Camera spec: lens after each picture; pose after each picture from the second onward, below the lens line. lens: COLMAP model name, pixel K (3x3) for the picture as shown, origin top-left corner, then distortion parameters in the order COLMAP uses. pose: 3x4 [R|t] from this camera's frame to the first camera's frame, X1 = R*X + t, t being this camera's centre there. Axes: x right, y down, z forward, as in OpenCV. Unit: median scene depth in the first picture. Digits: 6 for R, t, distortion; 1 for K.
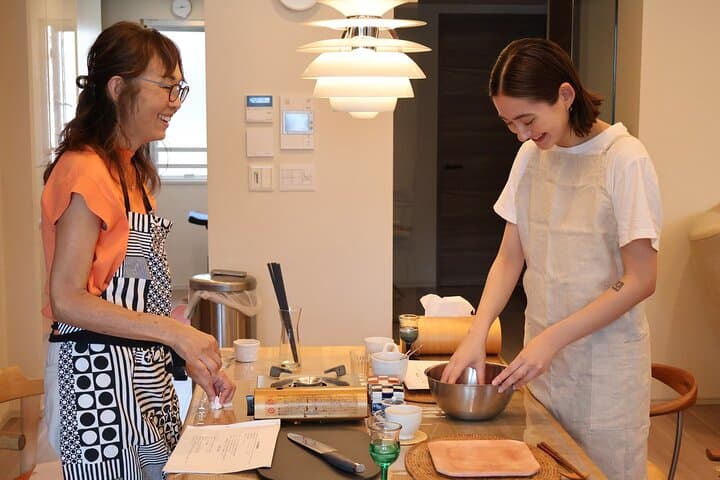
lens RADIAL K [[1006.8, 0, 360.0], [0, 1006.8, 240.0], [0, 0, 1]] dist [-0.153847, -0.024326]
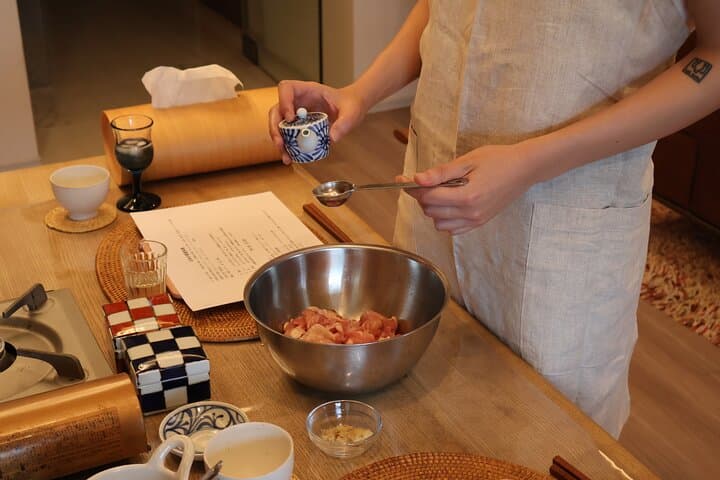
lens RADIAL K [[1006.8, 0, 360.0], [0, 1006.8, 240.0], [0, 0, 1]] dist [-0.153847, -0.024326]
pose [[0.921313, -0.175131, 0.347149, -0.030502], [0.048349, 0.937491, 0.344634, -0.035814], [-0.385805, -0.300731, 0.872190, 0.492443]]
